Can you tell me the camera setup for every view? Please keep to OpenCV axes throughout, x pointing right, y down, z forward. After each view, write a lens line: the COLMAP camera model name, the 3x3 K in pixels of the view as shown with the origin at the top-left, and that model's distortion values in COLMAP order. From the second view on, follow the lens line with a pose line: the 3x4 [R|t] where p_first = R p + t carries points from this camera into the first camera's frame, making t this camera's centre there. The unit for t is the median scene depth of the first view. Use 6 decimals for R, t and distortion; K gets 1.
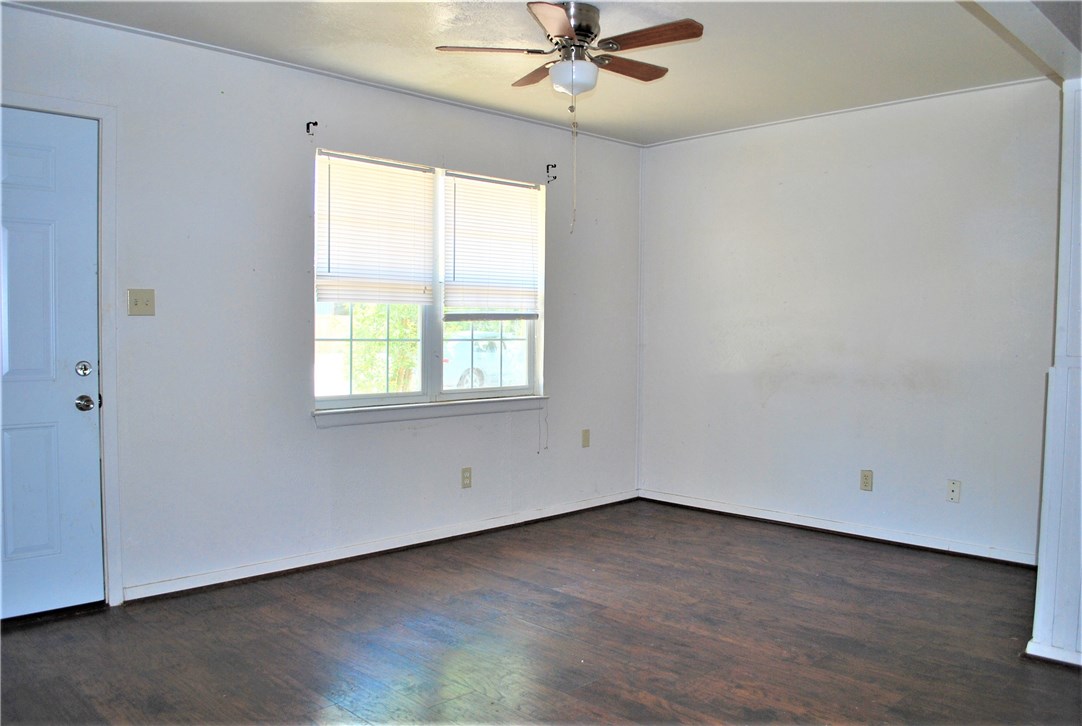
lens RADIAL K [[903.6, 0, 541.0], [0, 903.6, 363.0], [0, 0, 1]] dist [-0.002988, 0.001382]
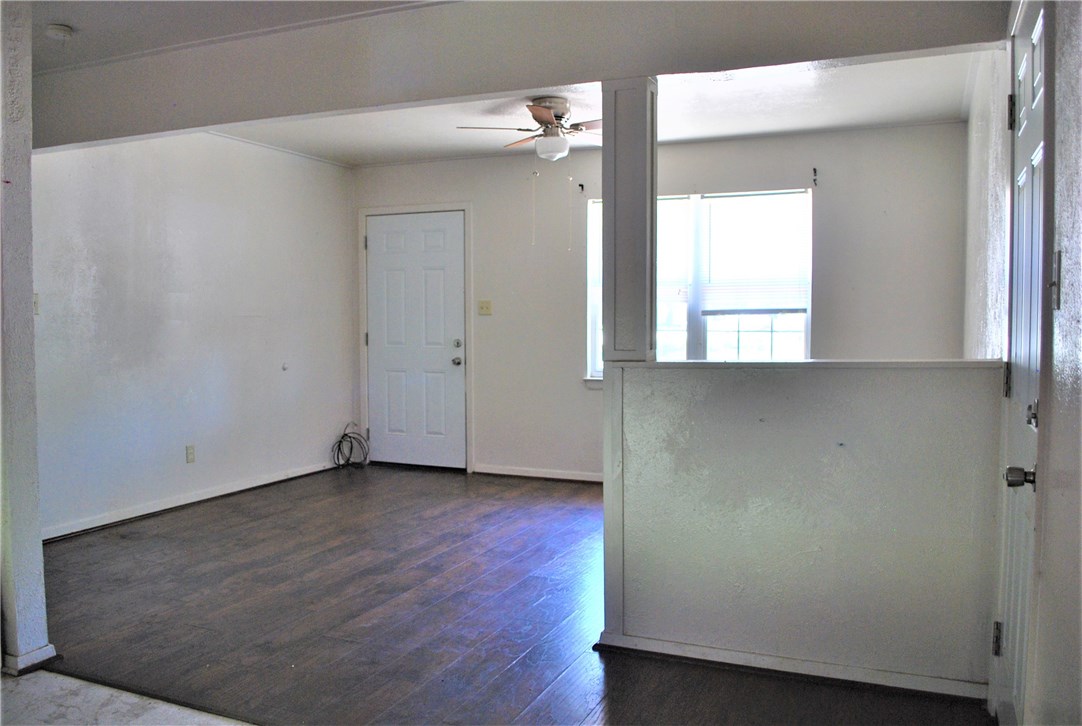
lens RADIAL K [[903.6, 0, 541.0], [0, 903.6, 363.0], [0, 0, 1]] dist [-0.002988, 0.001382]
pose [[0.373114, 0.031935, -0.927236, 0.986486], [-0.036524, 0.999138, 0.019715, 0.002735], [0.927066, 0.026510, 0.373959, 0.336590]]
